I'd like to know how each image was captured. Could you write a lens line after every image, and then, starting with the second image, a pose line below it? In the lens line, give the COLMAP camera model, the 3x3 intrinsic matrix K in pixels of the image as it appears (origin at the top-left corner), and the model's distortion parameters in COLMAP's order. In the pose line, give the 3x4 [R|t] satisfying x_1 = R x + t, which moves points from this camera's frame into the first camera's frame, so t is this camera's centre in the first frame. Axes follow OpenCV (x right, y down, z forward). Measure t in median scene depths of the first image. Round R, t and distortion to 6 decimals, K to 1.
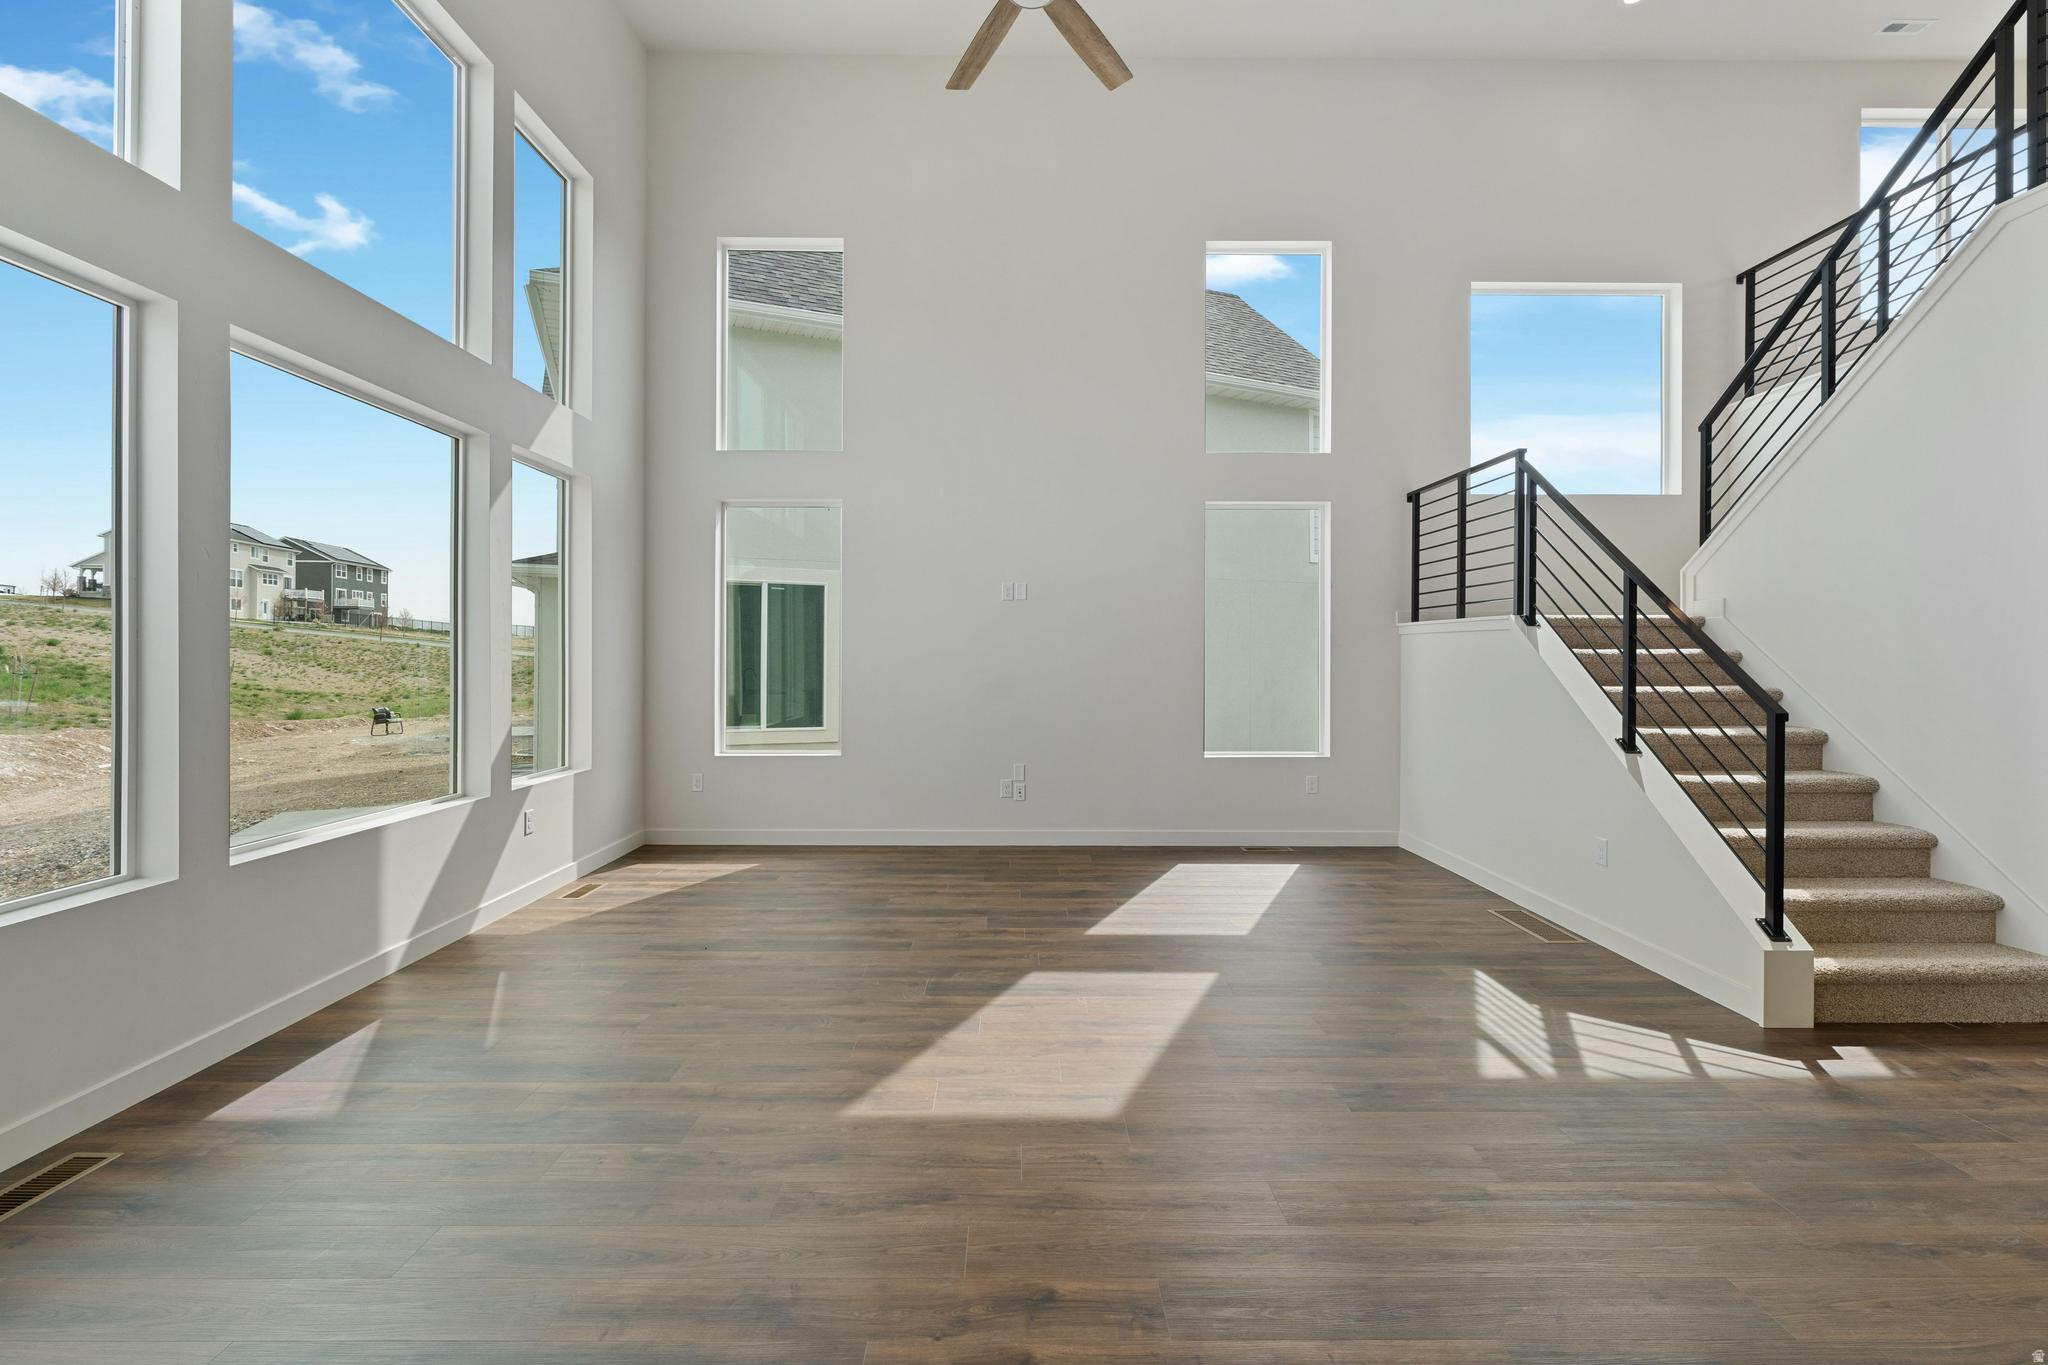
lens RADIAL K [[900.7, 0, 1023.5], [0, 900.7, 657.4], [0, 0, 1]] dist [-0.000385, -0.000340]
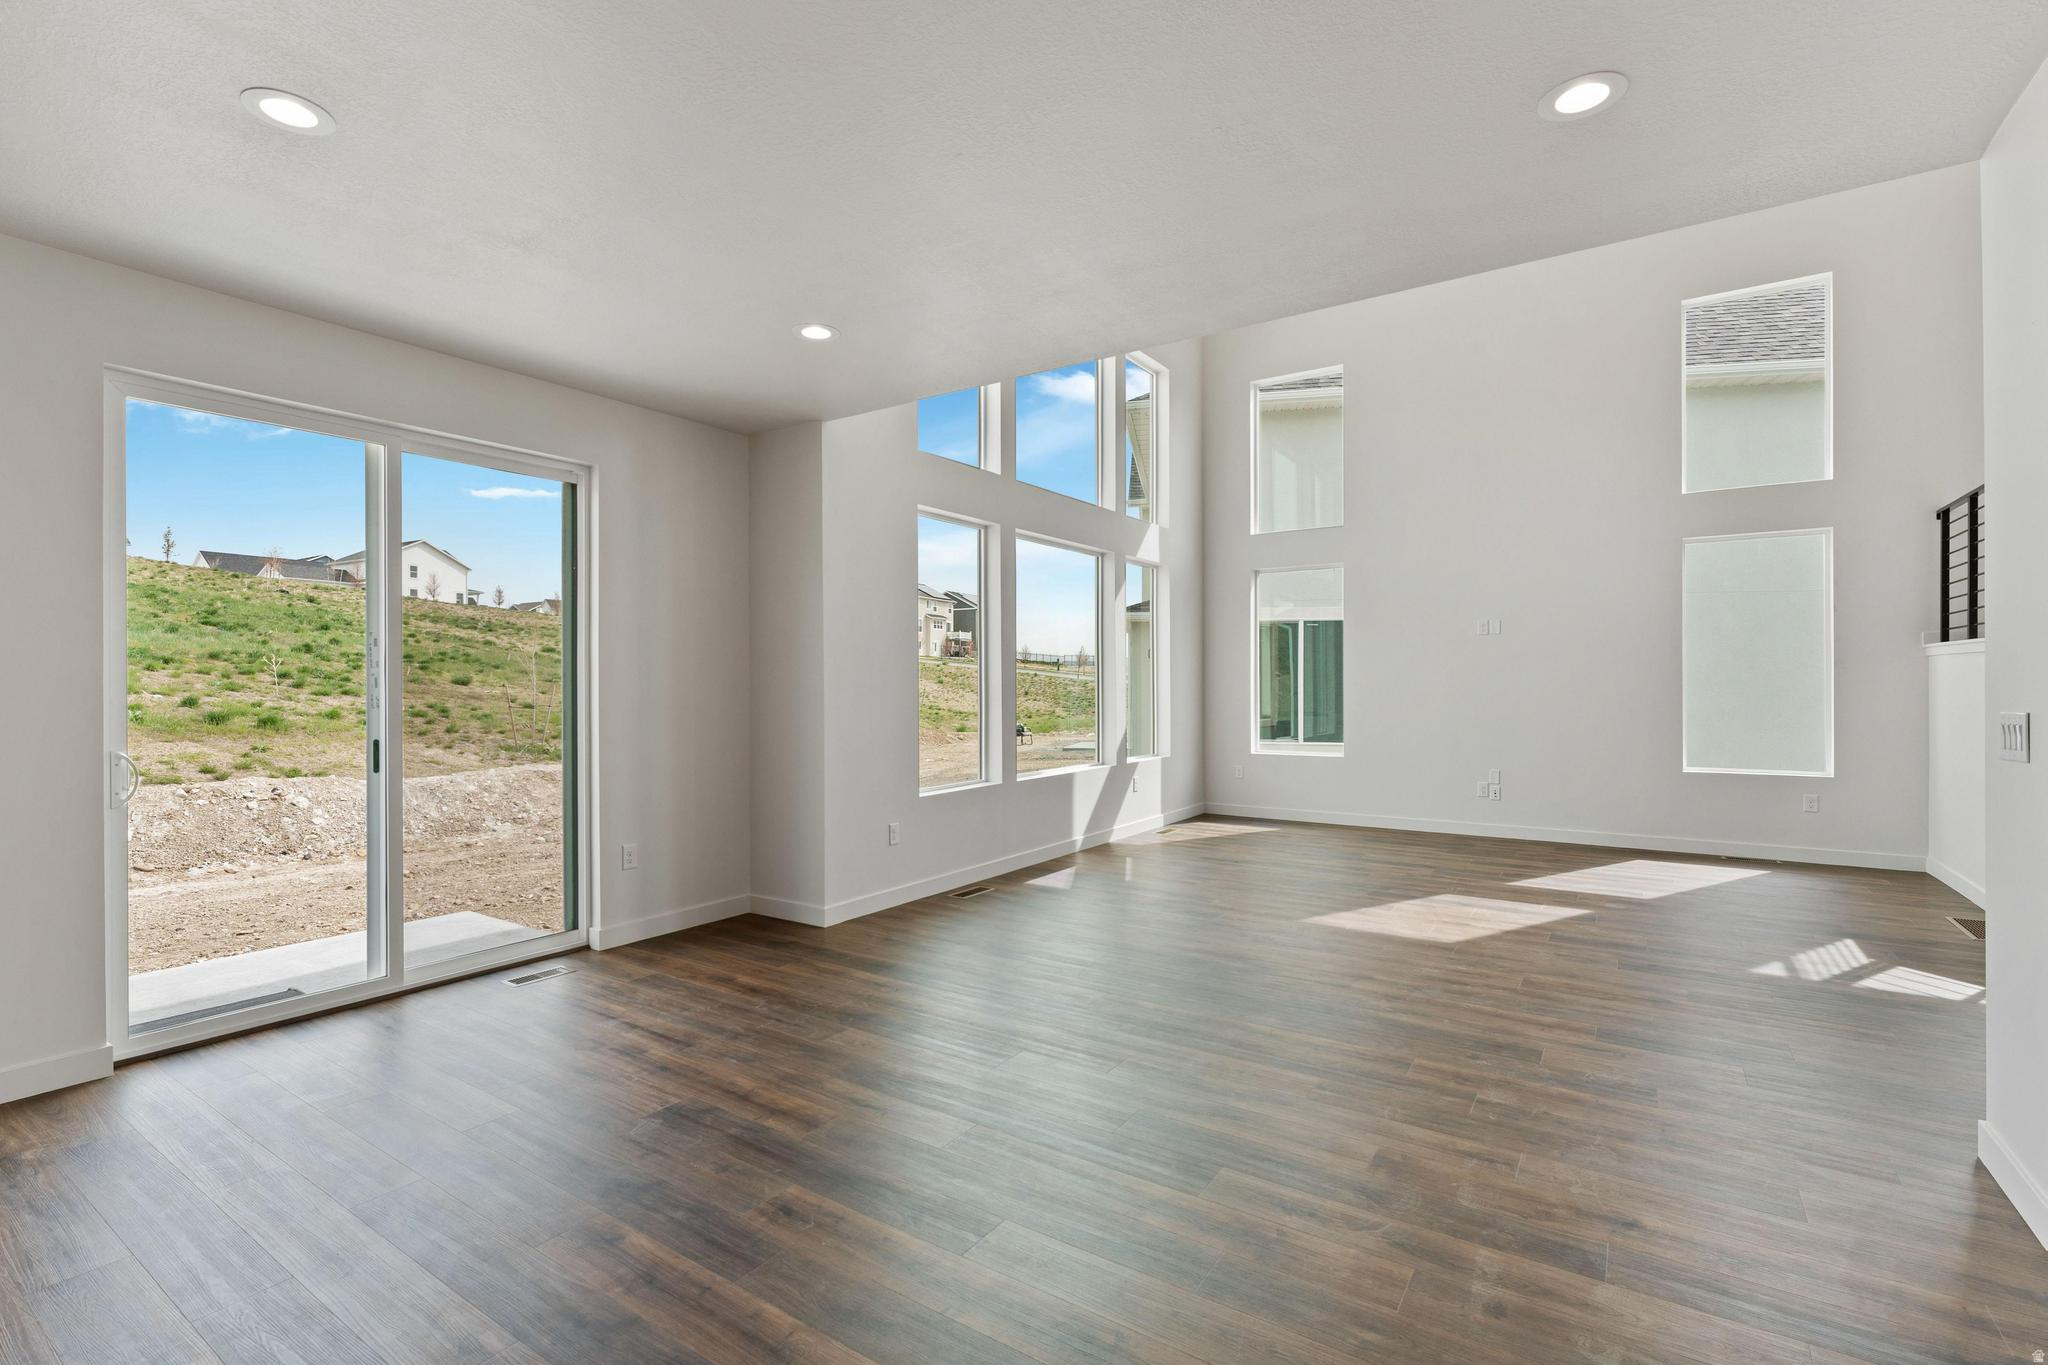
lens RADIAL K [[929.3, 0, 1024.0], [0, 929.3, 682.5], [0, 0, 1]] dist [0.000408, 0.000204]
pose [[0.826339, -0.005675, -0.563144, 0.250760], [0.005083, 0.999984, -0.002618, 0.001536], [0.563150, -0.000700, 0.826354, -0.546260]]
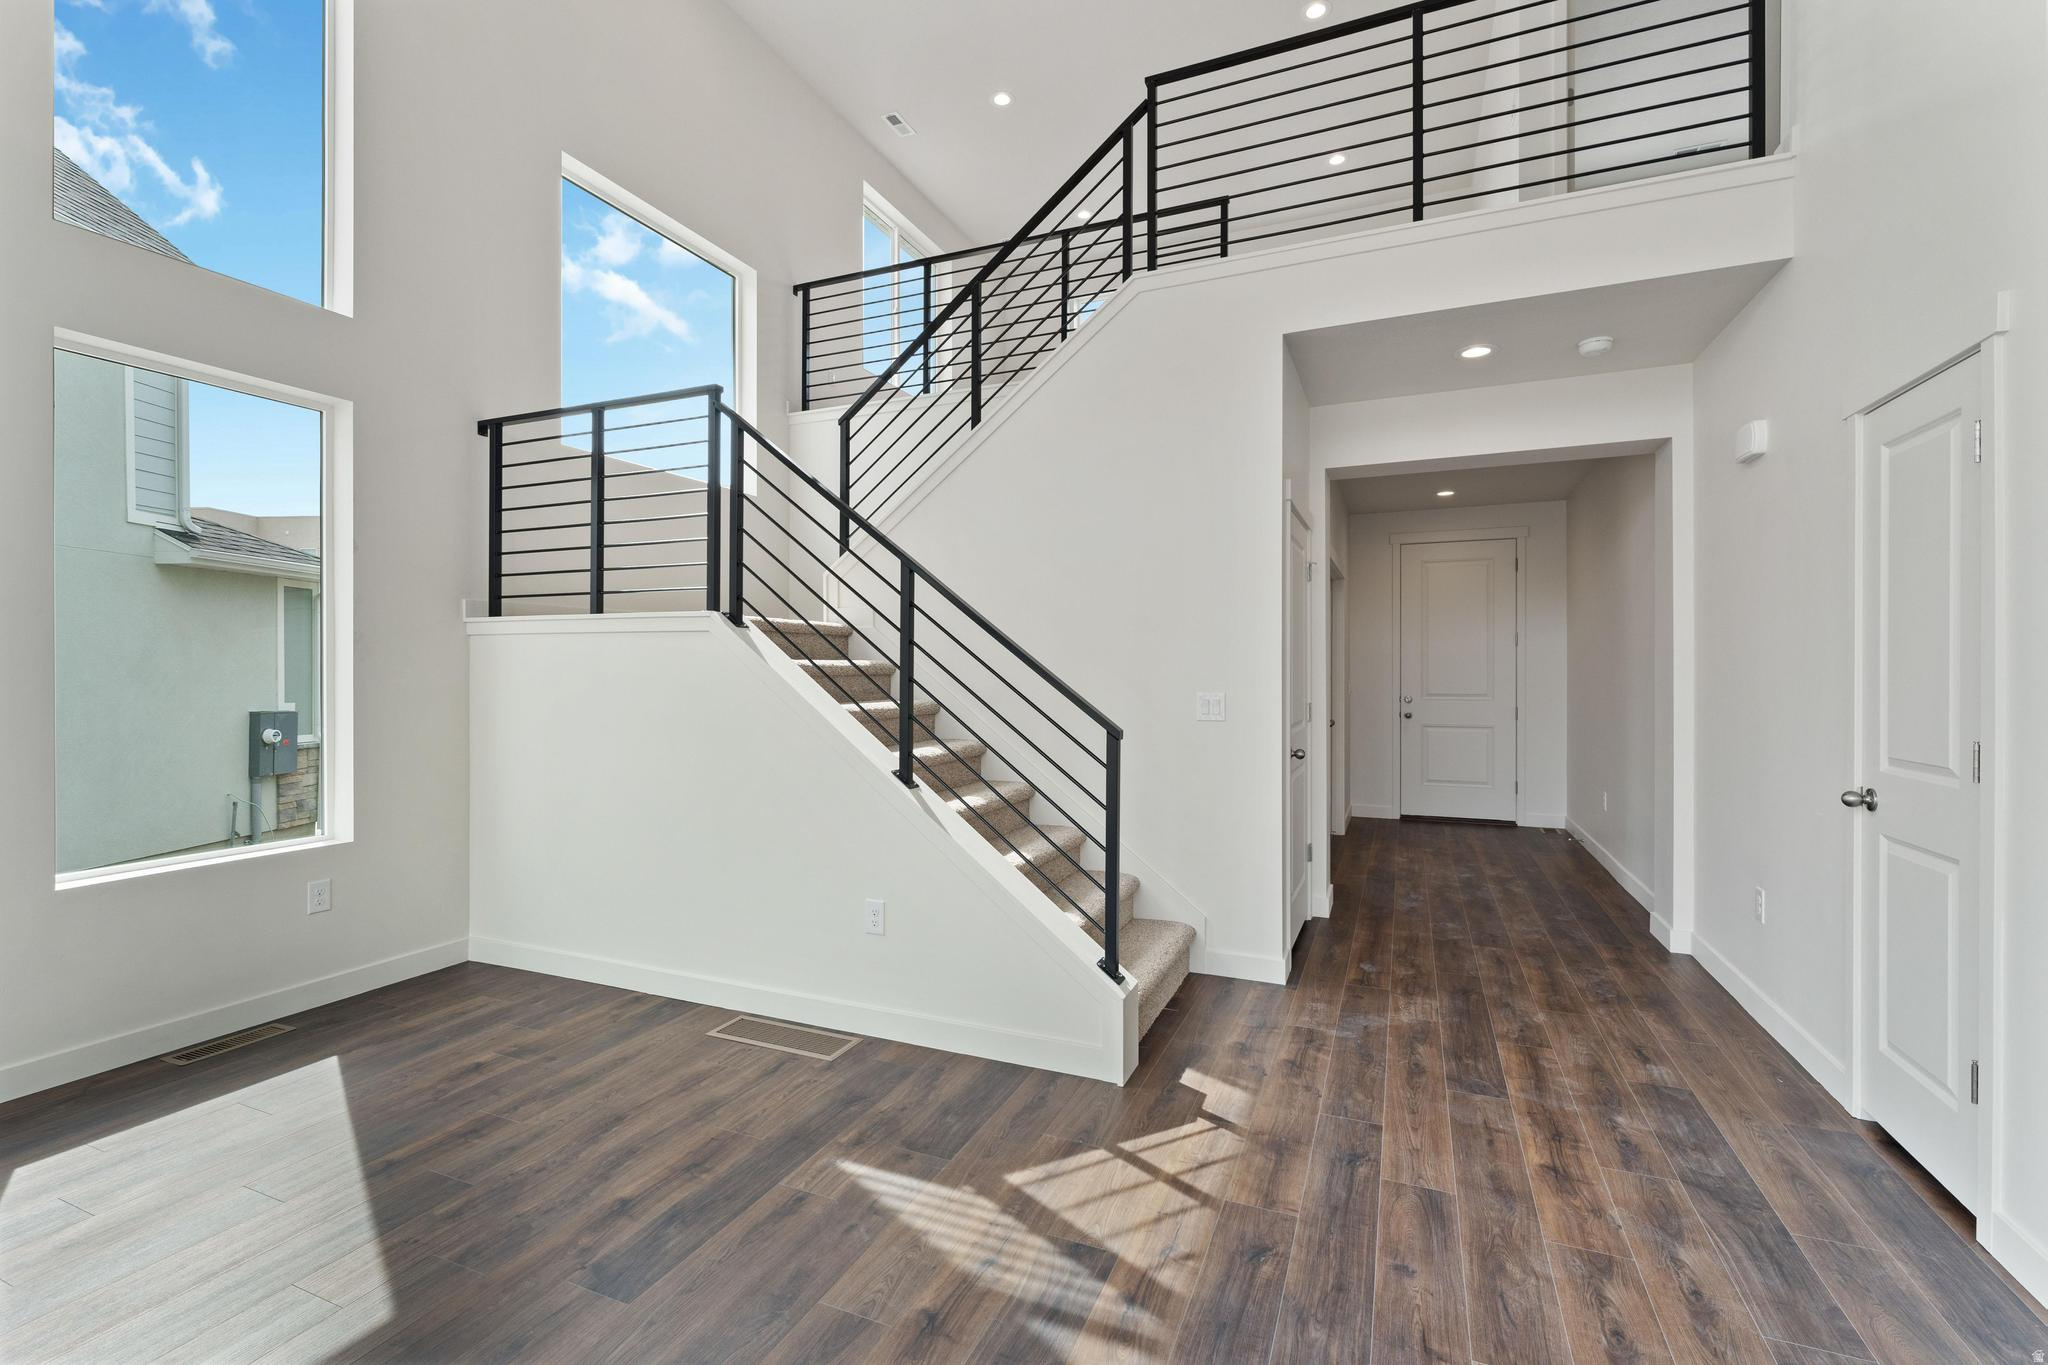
lens RADIAL K [[897.3, 0, 1016.9], [0, 897.3, 673.2], [0, 0, 1]] dist [-0.000591, -0.000410]
pose [[0.406808, -0.003657, 0.913506, -0.018144], [0.002856, 0.999992, 0.002731, 0.001785], [-0.913509, 0.001498, 0.406815, 0.533229]]
